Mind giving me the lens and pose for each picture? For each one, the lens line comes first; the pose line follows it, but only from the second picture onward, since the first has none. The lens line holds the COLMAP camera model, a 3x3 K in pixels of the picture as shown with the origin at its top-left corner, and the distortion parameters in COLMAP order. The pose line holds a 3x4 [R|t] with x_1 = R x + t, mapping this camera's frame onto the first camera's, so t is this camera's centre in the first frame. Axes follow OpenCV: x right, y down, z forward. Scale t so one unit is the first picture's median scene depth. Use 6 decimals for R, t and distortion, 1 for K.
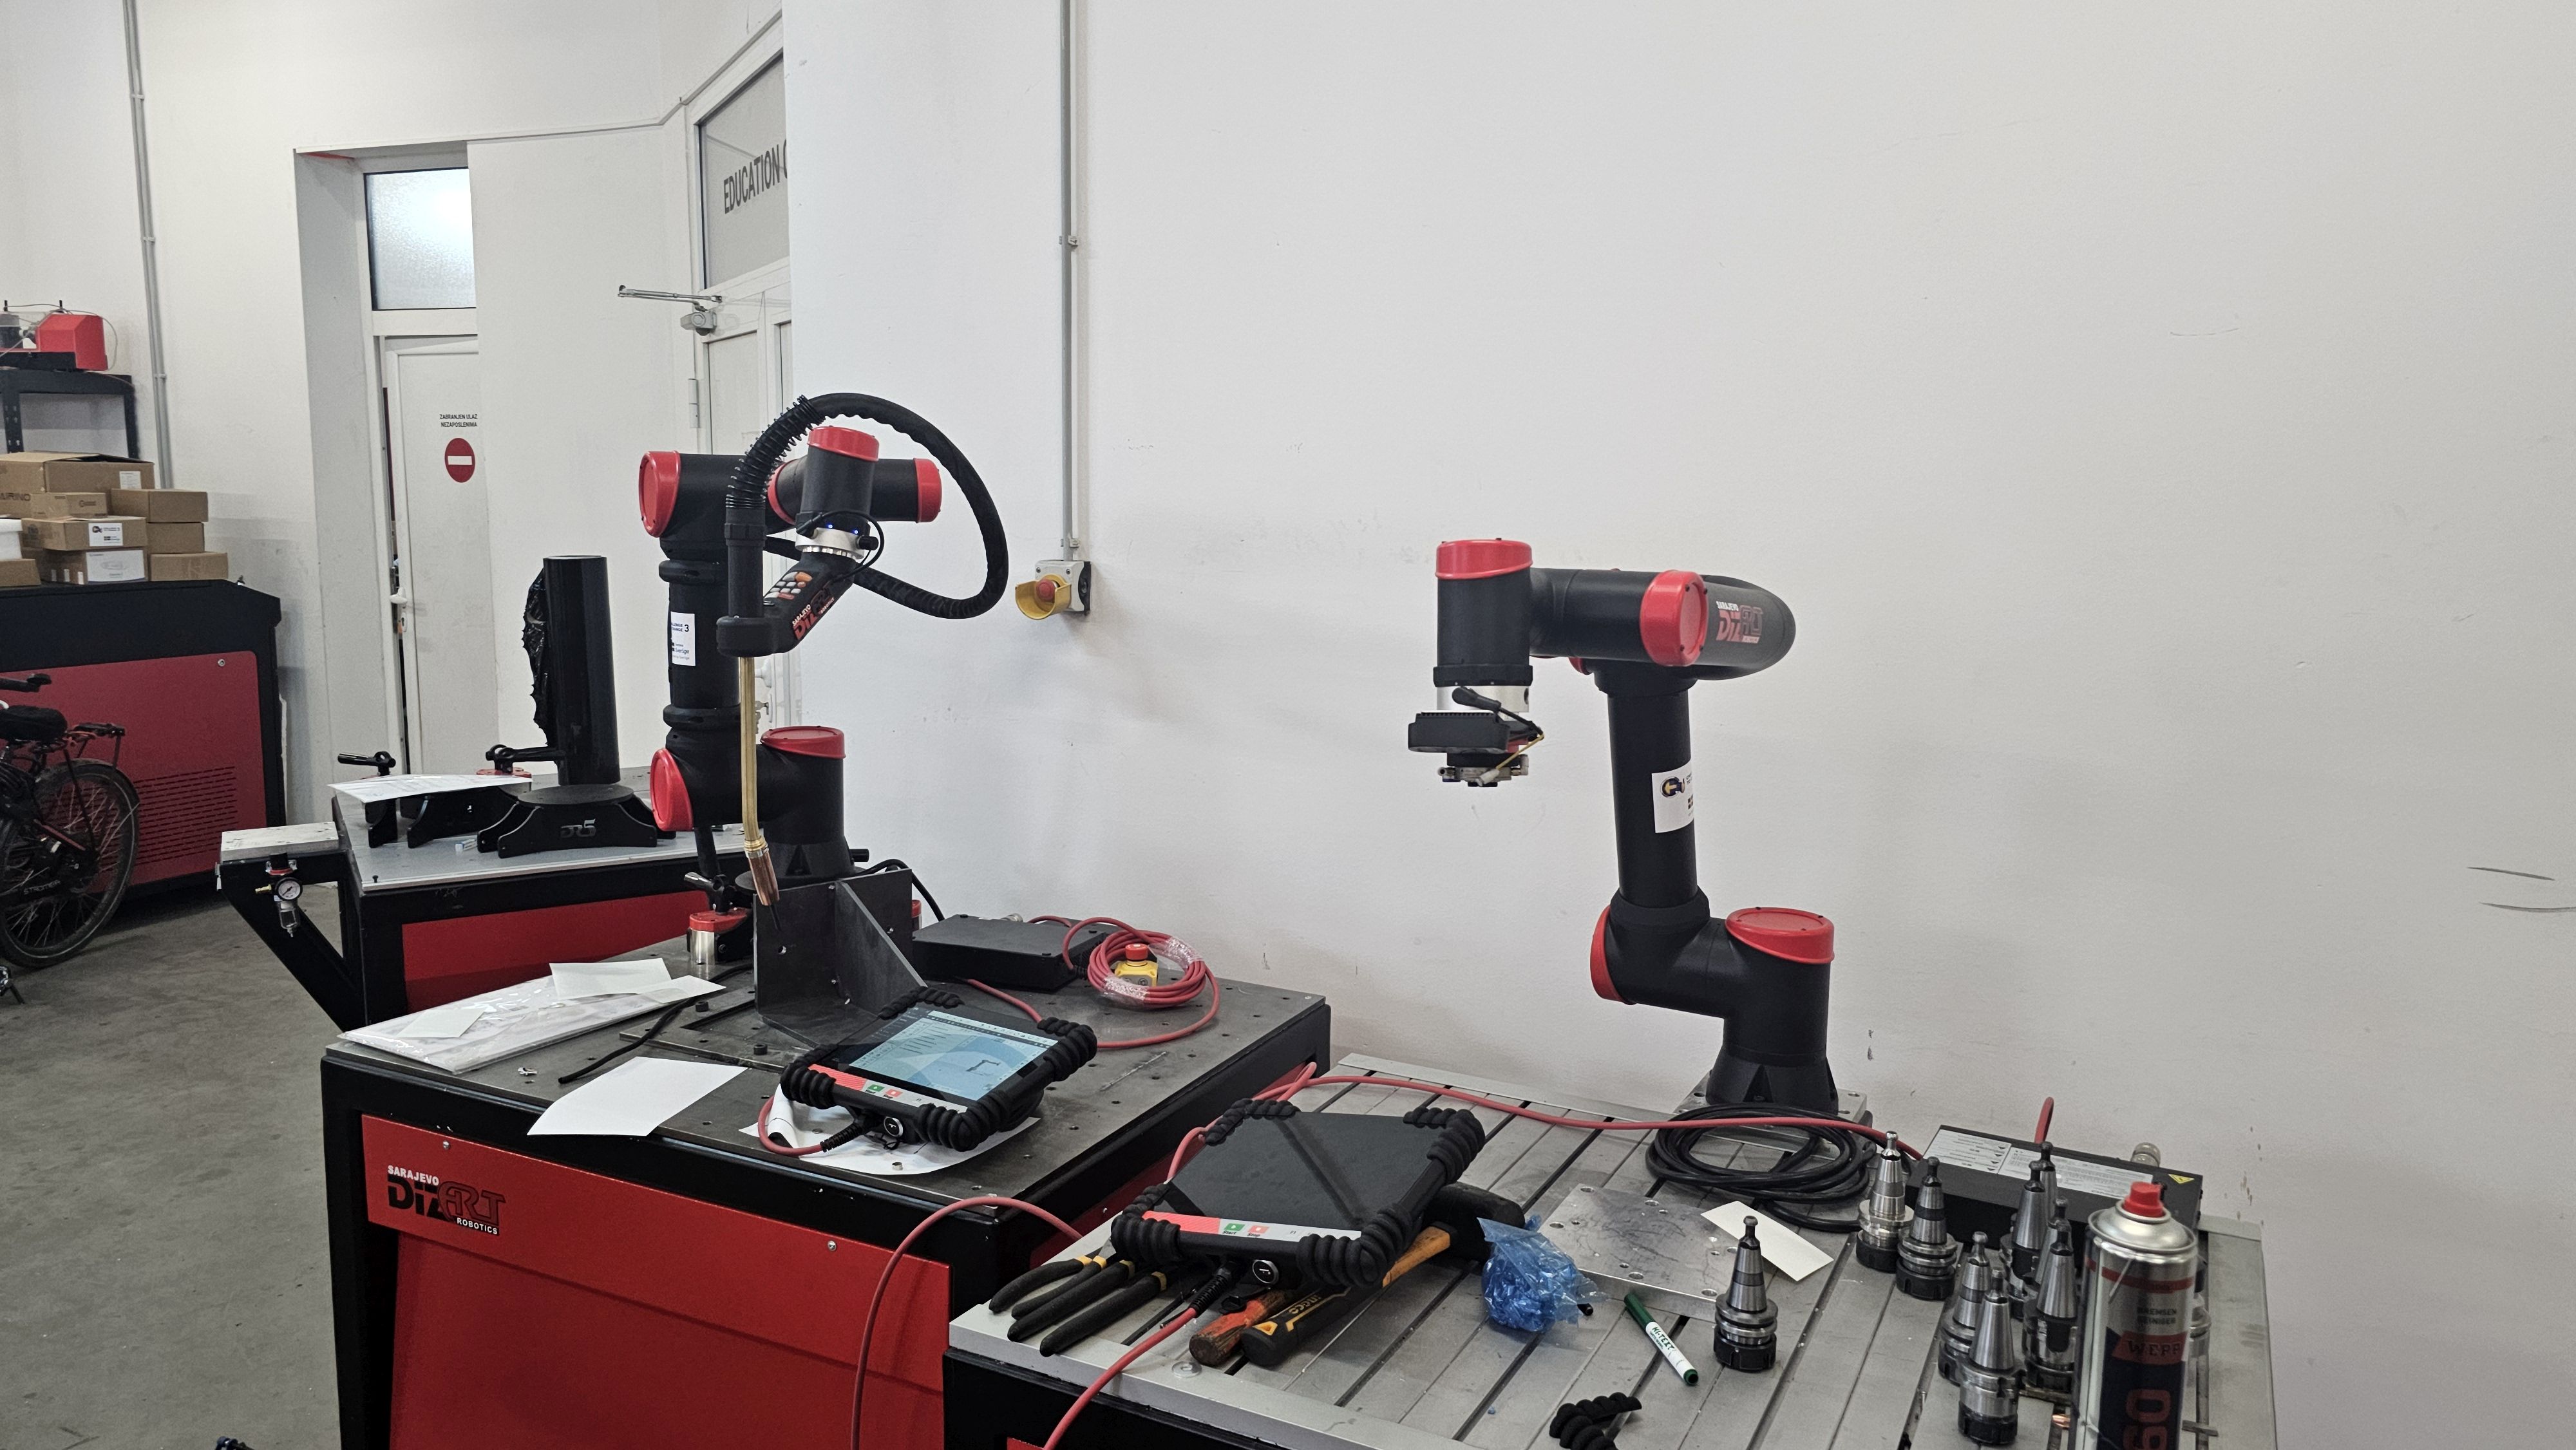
lens RADIAL K [[1776.3, 0, 1288.0], [0, 1776.3, 725.0], [0, 0, 1]] dist [0.000596, -0.000736]
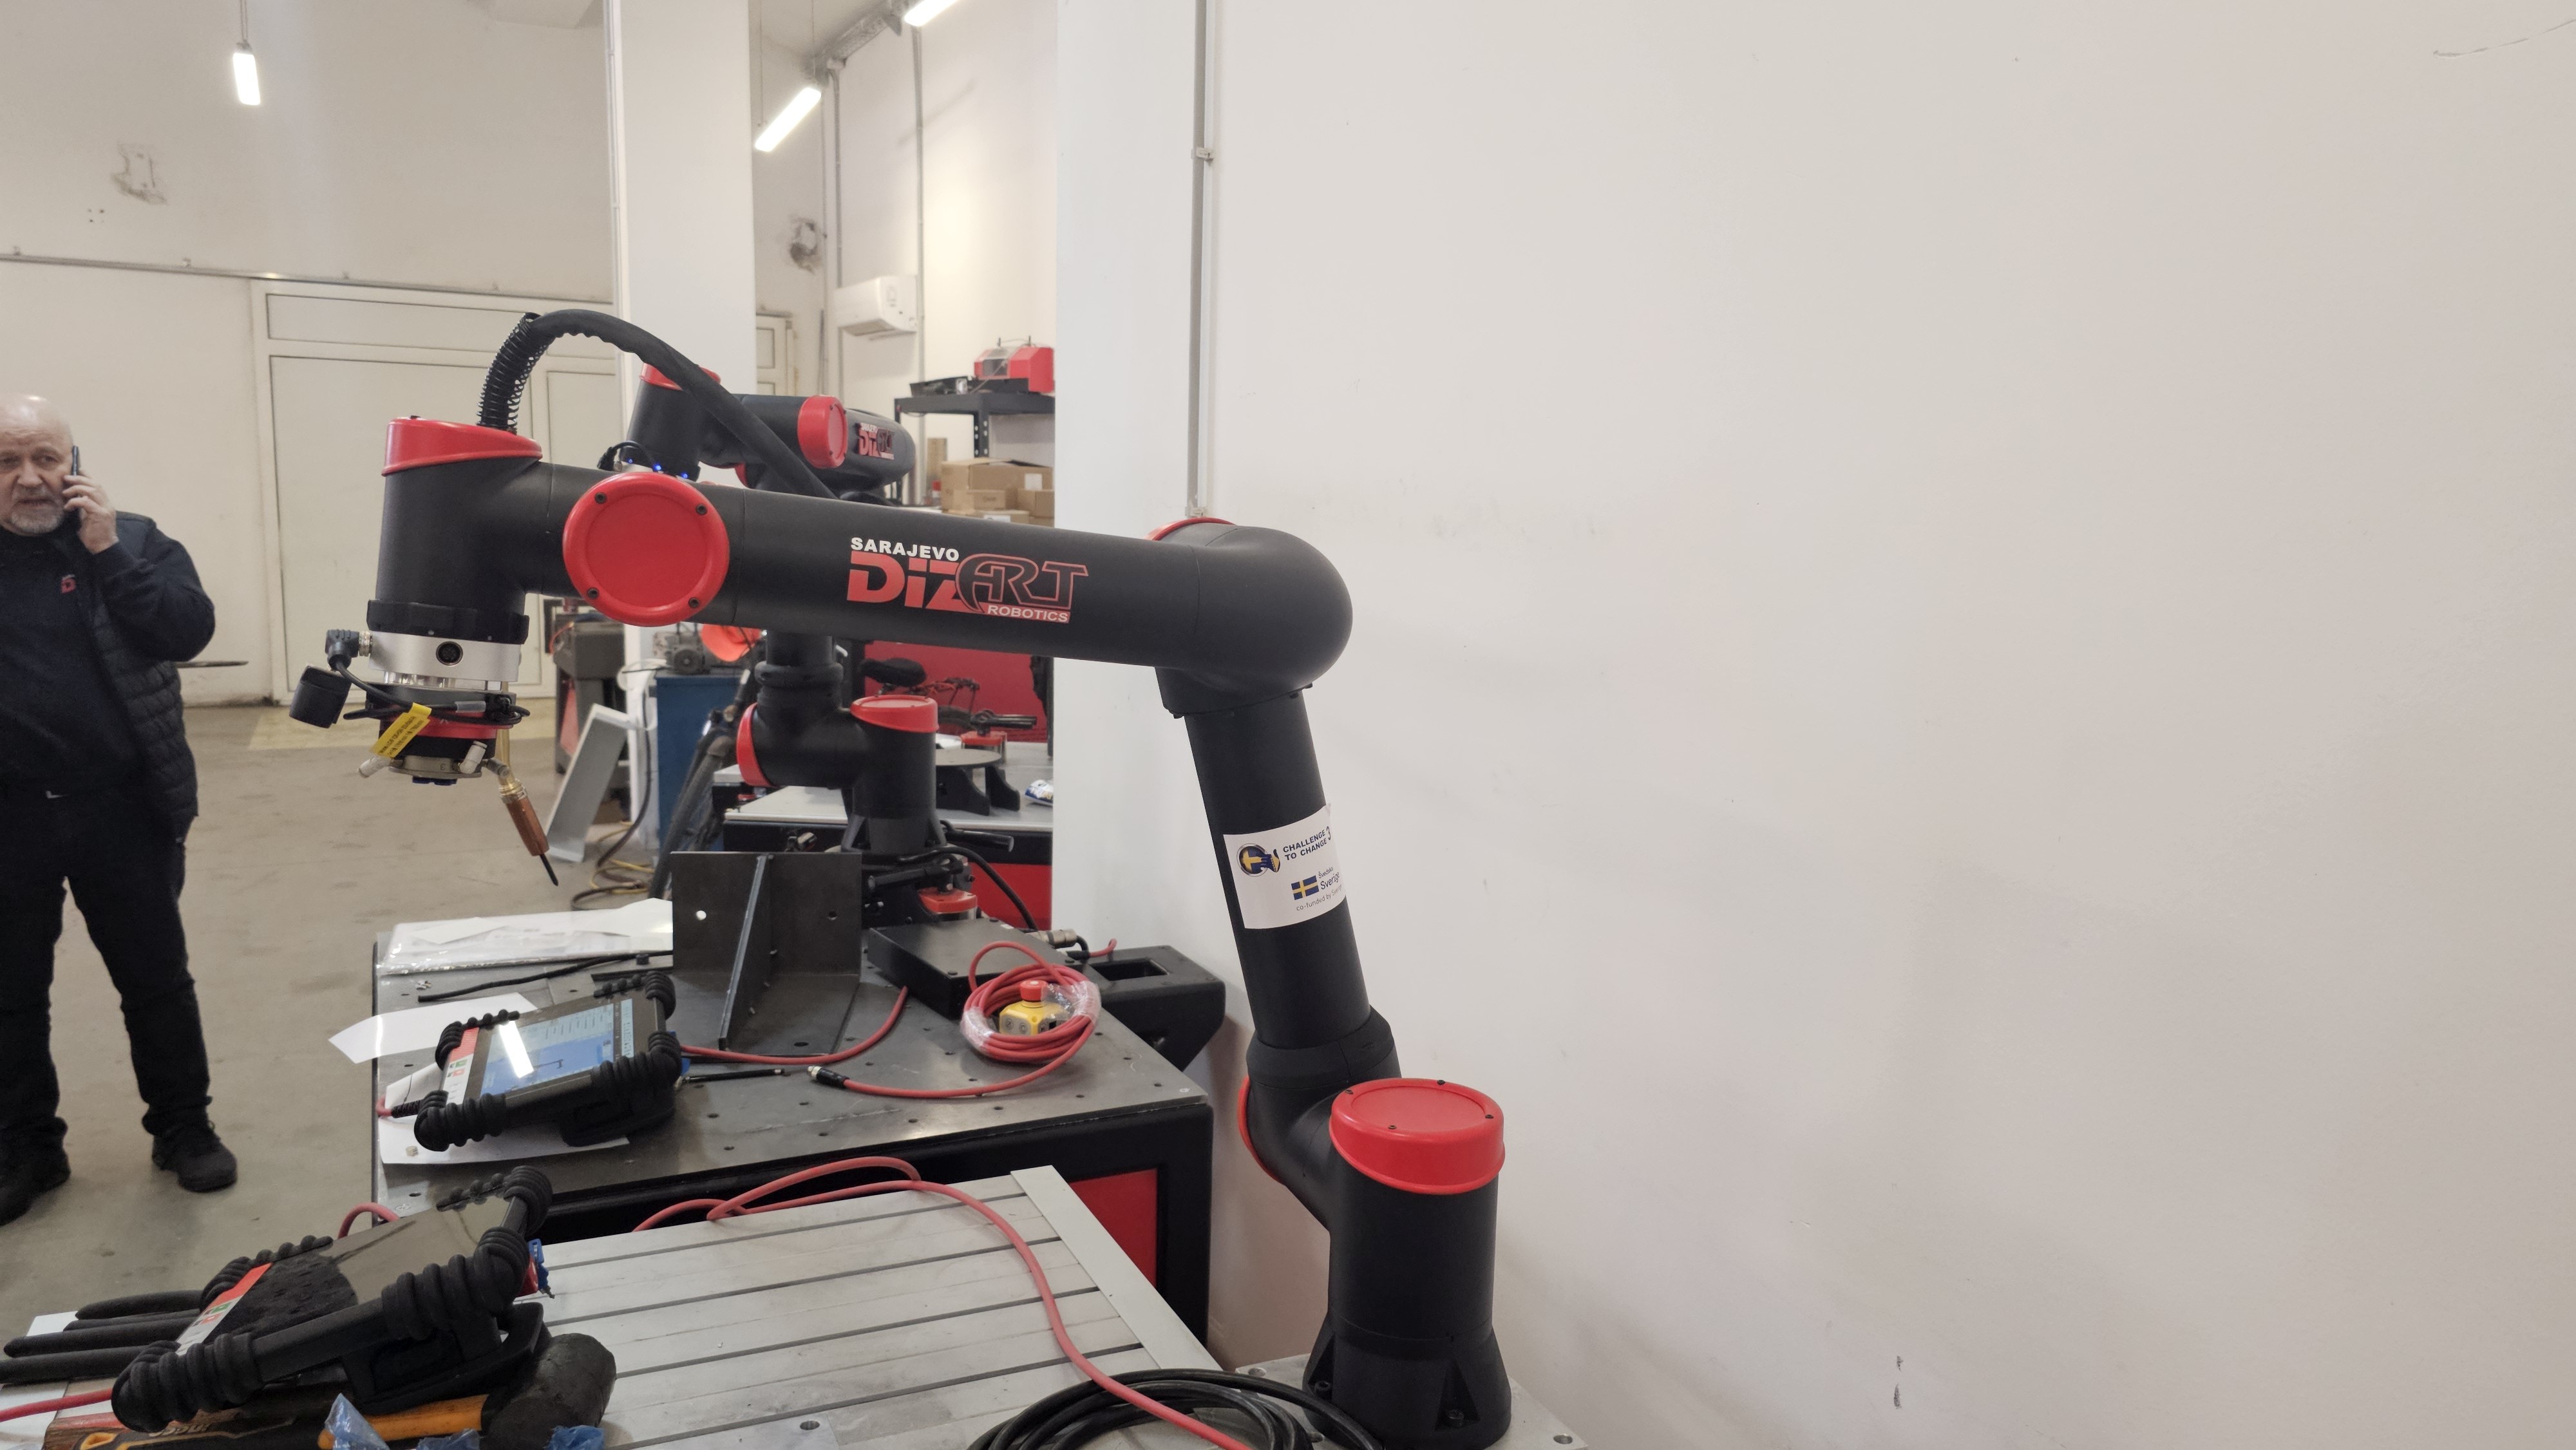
lens RADIAL K [[1732.5, 0, 1288.0], [0, 1732.5, 725.0], [0, 0, 1]] dist [-0.003917, -0.003031]
pose [[0.788308, 0.088091, -0.608942, 0.438287], [-0.099721, 0.994905, 0.014831, -0.016918], [0.607146, 0.049032, 0.793076, 0.380245]]
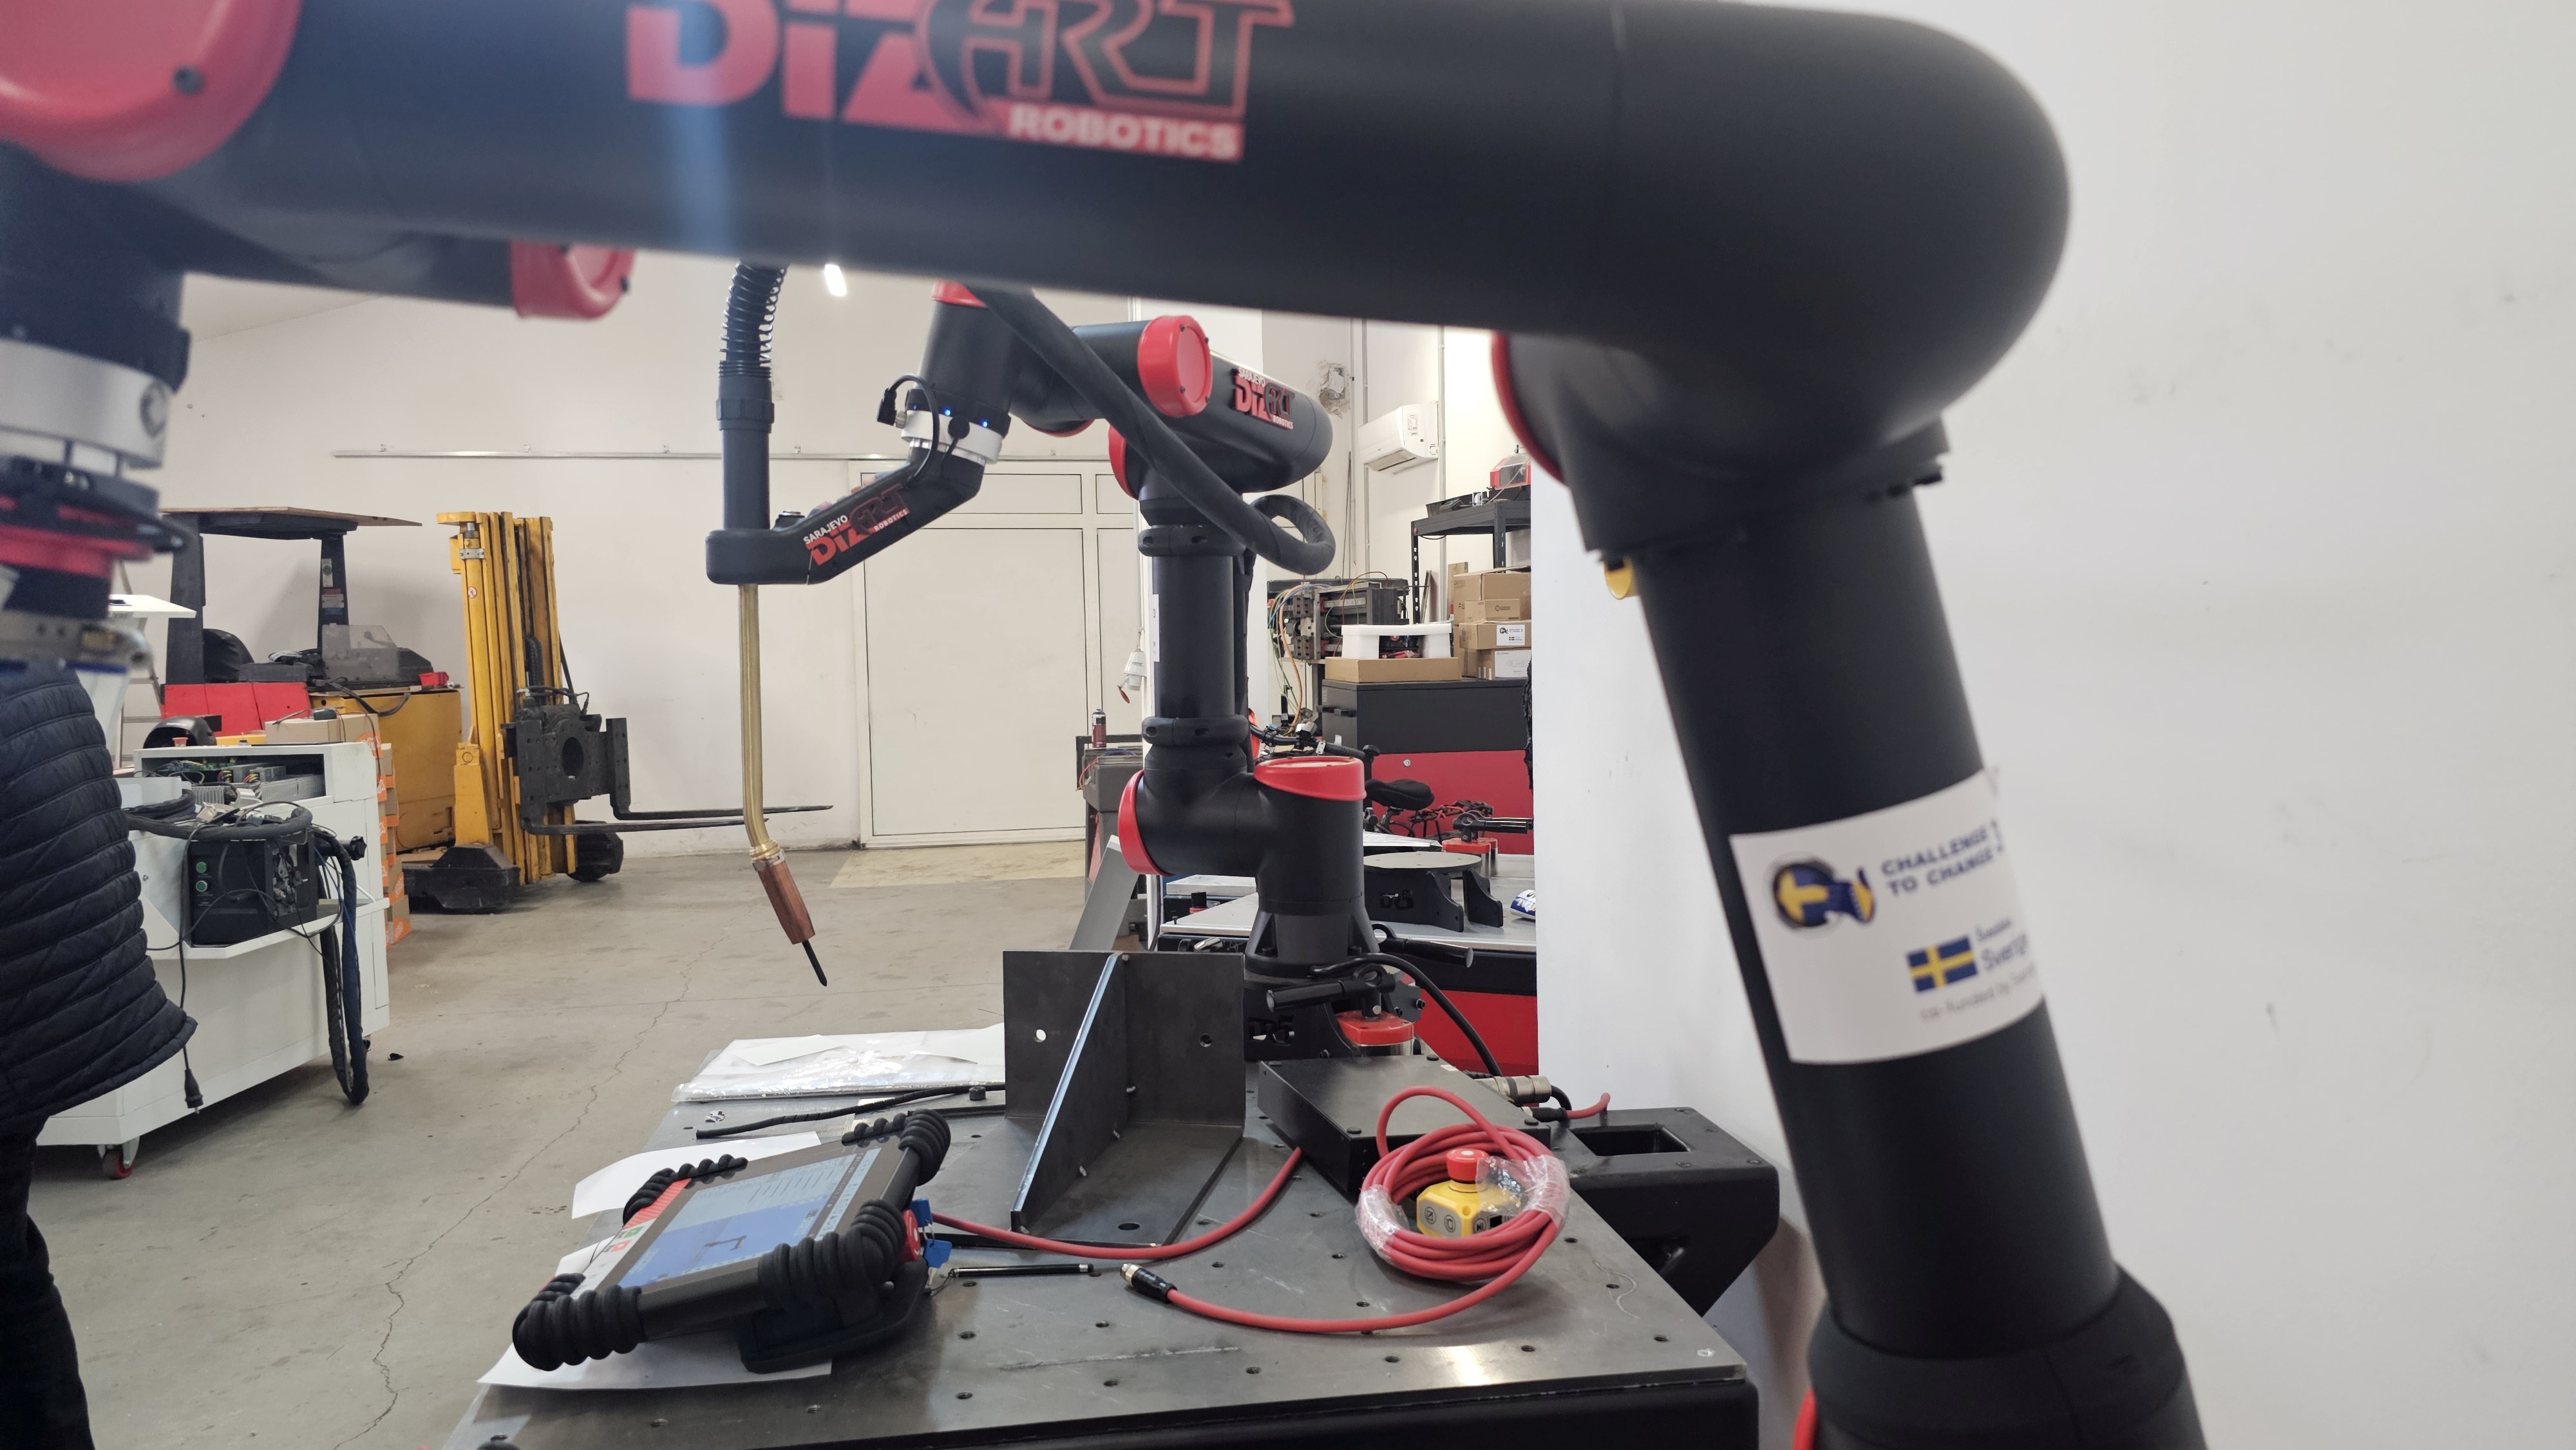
lens RADIAL K [[1701.9, 0, 1253.9], [0, 1701.9, 724.6], [0, 0, 1]] dist [0.090840, -0.140426]
pose [[0.543248, 0.011676, -0.839491, 0.284155], [-0.090492, 0.994893, -0.044721, 0.021089], [0.834681, 0.100262, 0.541530, 0.580276]]
